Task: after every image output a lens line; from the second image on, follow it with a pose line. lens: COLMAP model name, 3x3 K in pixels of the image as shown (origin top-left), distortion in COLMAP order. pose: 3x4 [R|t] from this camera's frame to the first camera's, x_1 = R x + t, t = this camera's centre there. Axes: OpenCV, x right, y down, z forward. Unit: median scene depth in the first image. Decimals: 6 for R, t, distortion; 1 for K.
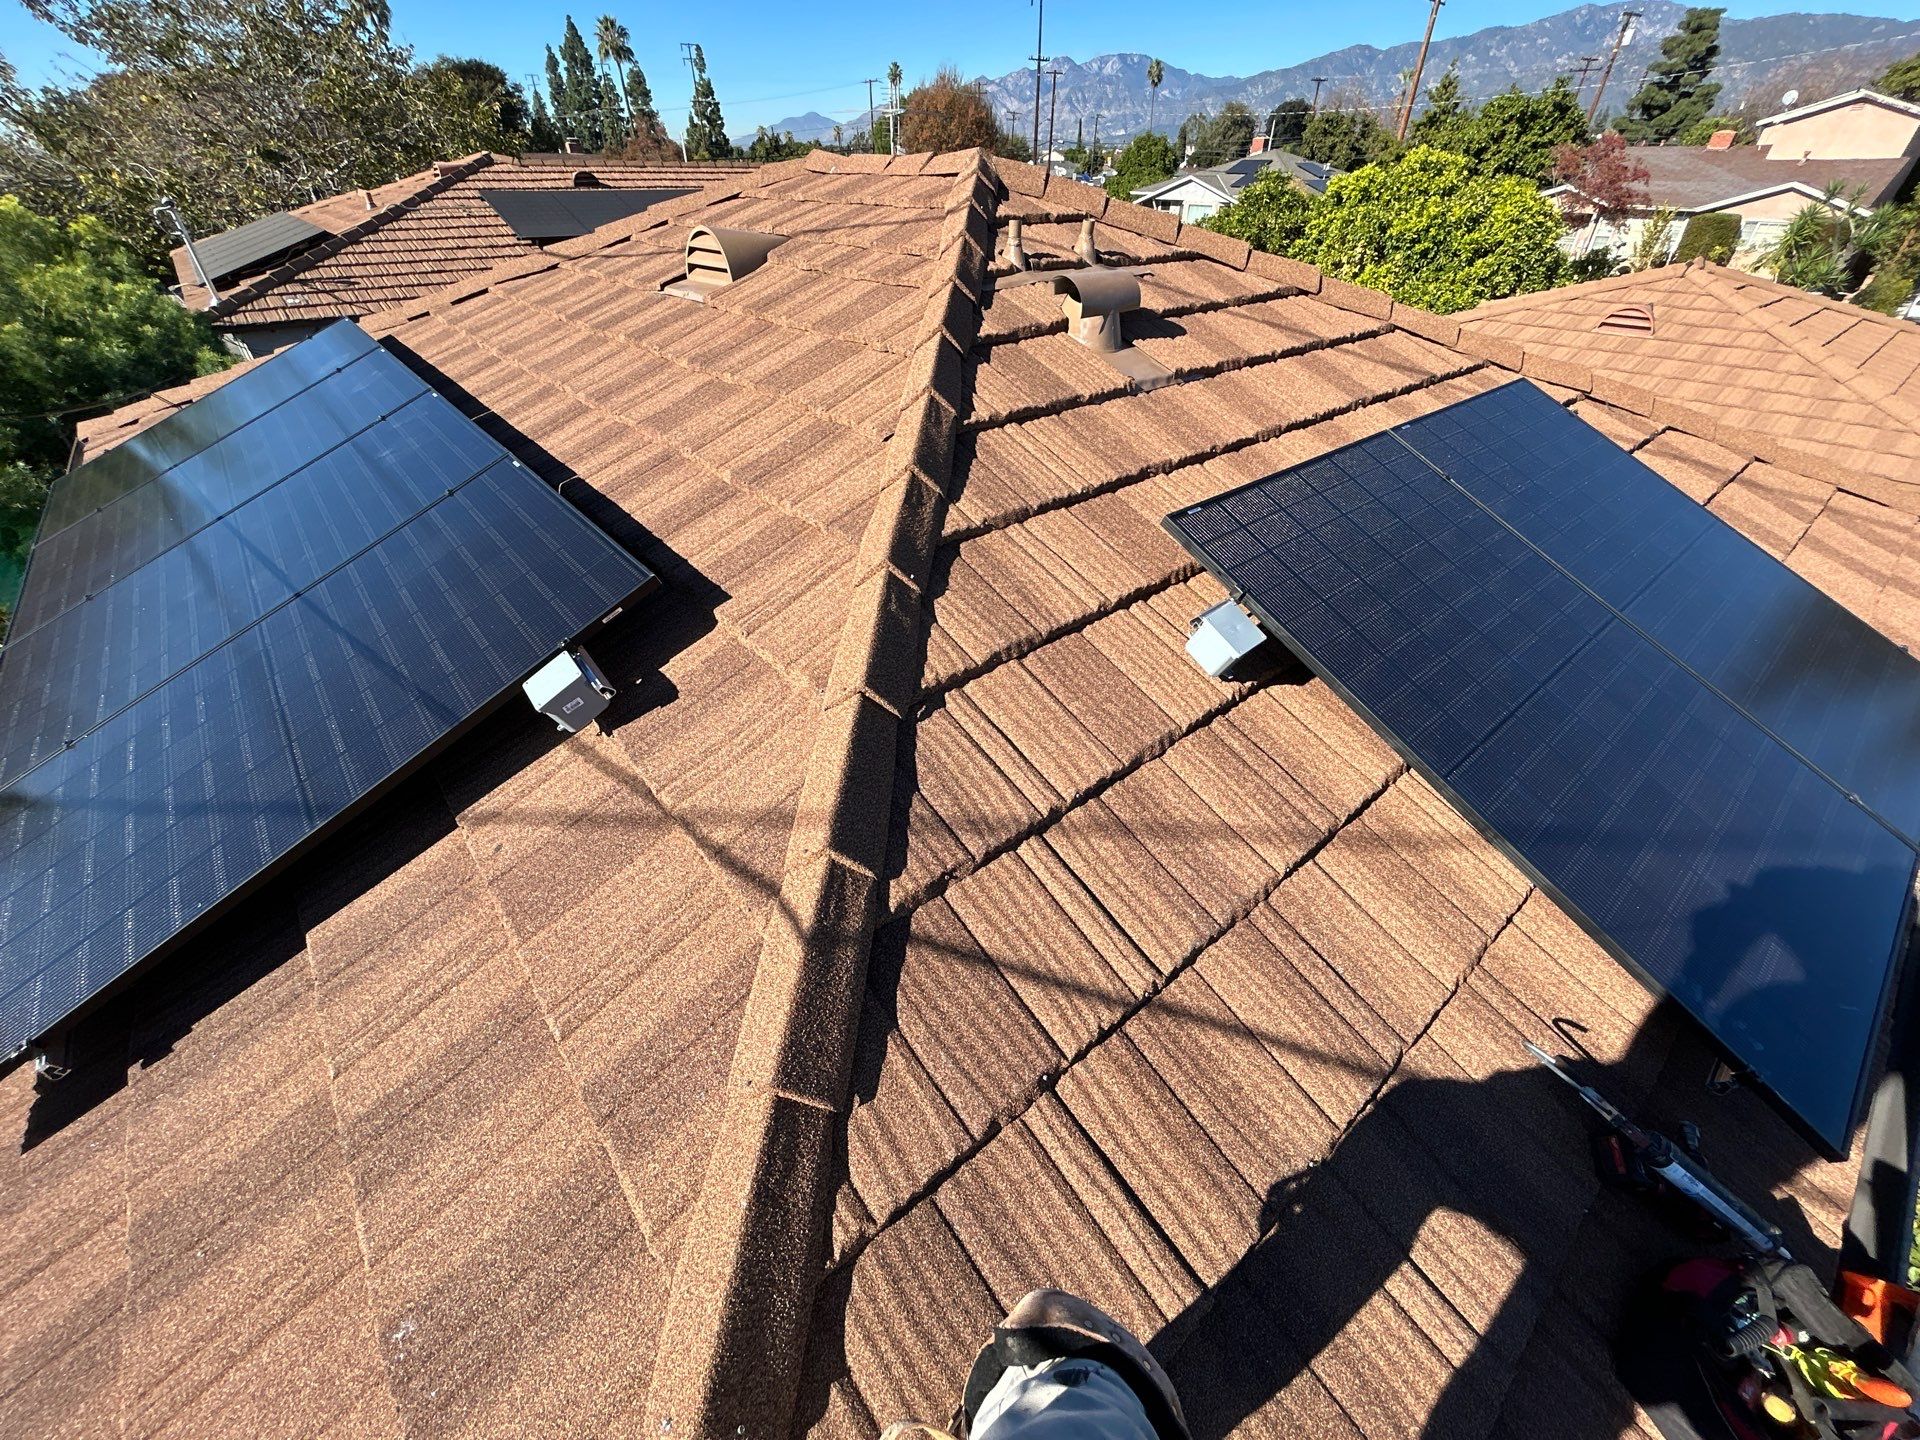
lens RADIAL K [[764.2, 0, 948.9], [0, 764.2, 721.3], [0, 0, 1]] dist [0.005569, -0.002618]
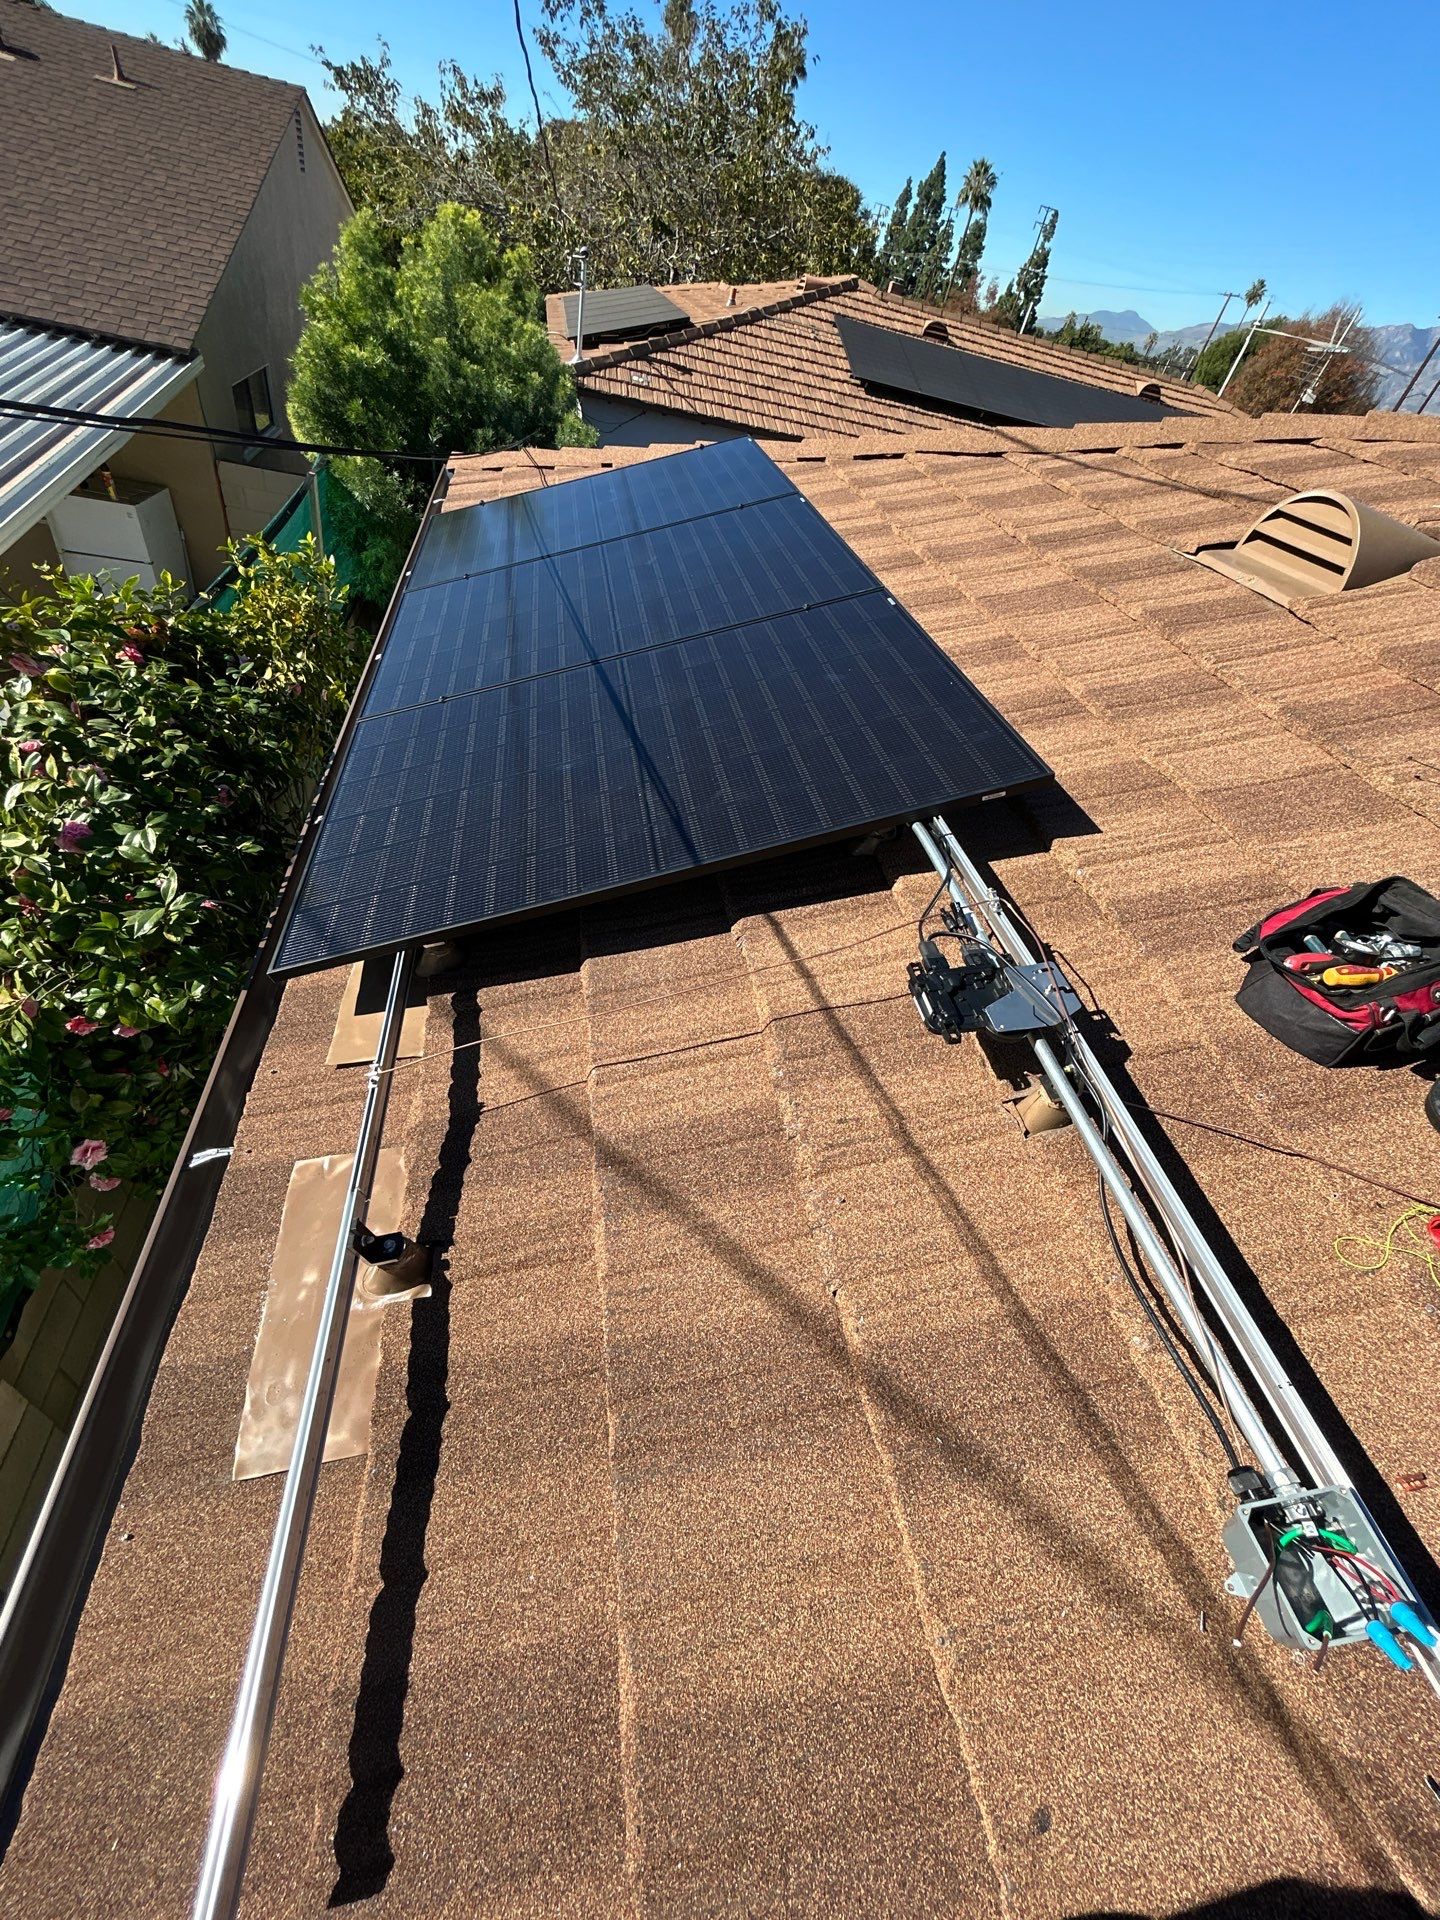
lens RADIAL K [[764.2, 0, 716.6], [0, 764.2, 959.3], [0, 0, 1]] dist [0.005569, -0.002618]
pose [[0.841320, 0.473084, -0.261481, -0.306723], [-0.457678, 0.880837, 0.121064, -0.094378], [0.287596, 0.017820, 0.957586, 0.163516]]
